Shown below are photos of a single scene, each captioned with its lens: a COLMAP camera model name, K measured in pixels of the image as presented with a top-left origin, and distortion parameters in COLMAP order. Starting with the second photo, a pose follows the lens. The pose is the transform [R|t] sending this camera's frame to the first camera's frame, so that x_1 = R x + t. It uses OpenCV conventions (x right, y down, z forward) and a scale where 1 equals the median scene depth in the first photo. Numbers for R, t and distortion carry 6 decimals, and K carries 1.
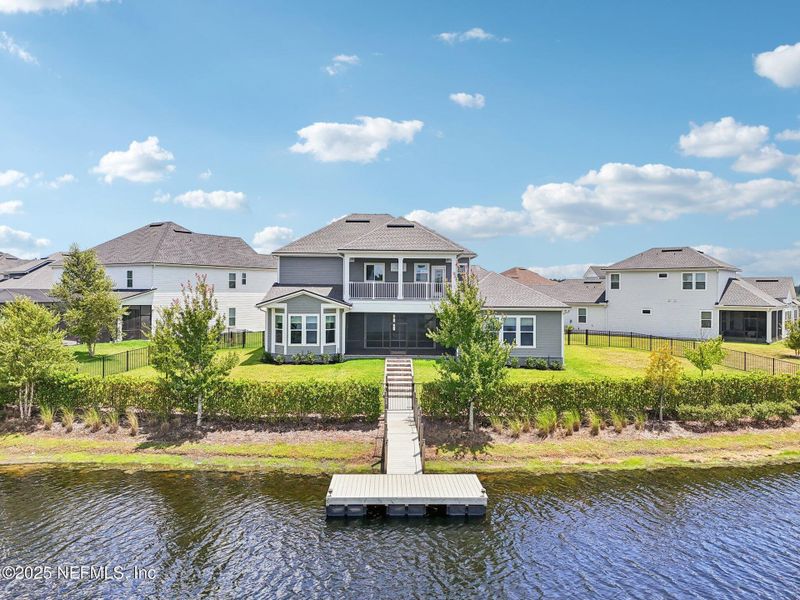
lens RADIAL K [[596.9, 0, 401.8], [0, 596.9, 295.6], [0, 0, 1]] dist [0.093409, -0.120873]
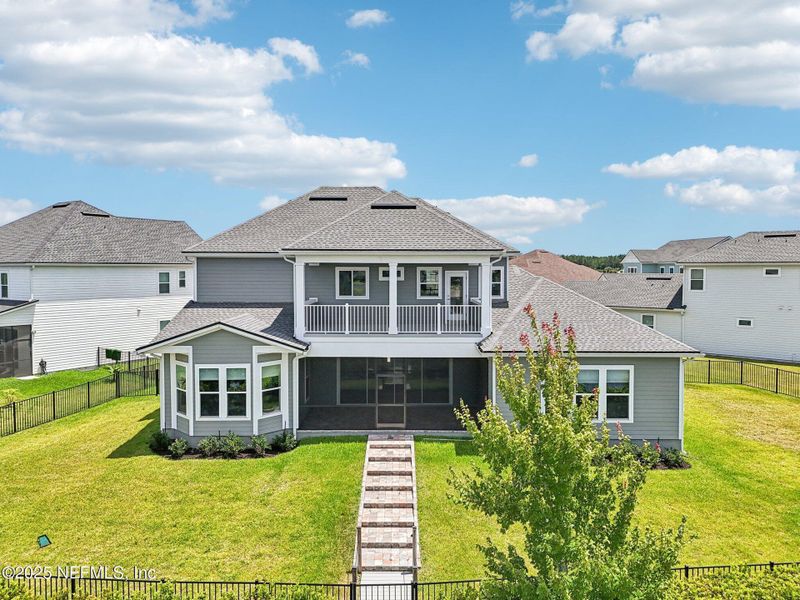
lens RADIAL K [[596.9, 0, 401.8], [0, 596.9, 295.6], [0, 0, 1]] dist [0.093409, -0.120873]
pose [[0.999947, -0.007265, -0.007323, 0.010676], [0.007554, 0.999162, 0.040225, -0.054848], [0.007025, -0.040278, 0.999164, 0.425334]]
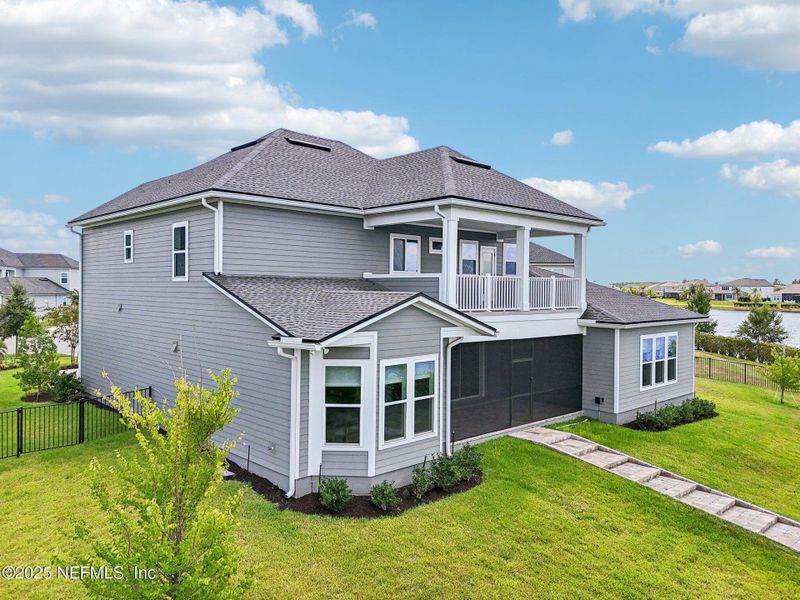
lens RADIAL K [[596.9, 0, 401.8], [0, 596.9, 295.6], [0, 0, 1]] dist [0.093409, -0.120873]
pose [[0.746832, -0.009992, 0.664938, -0.409929], [0.001740, 0.999913, 0.013071, -0.012806], [-0.665011, -0.008605, 0.746784, 0.708178]]
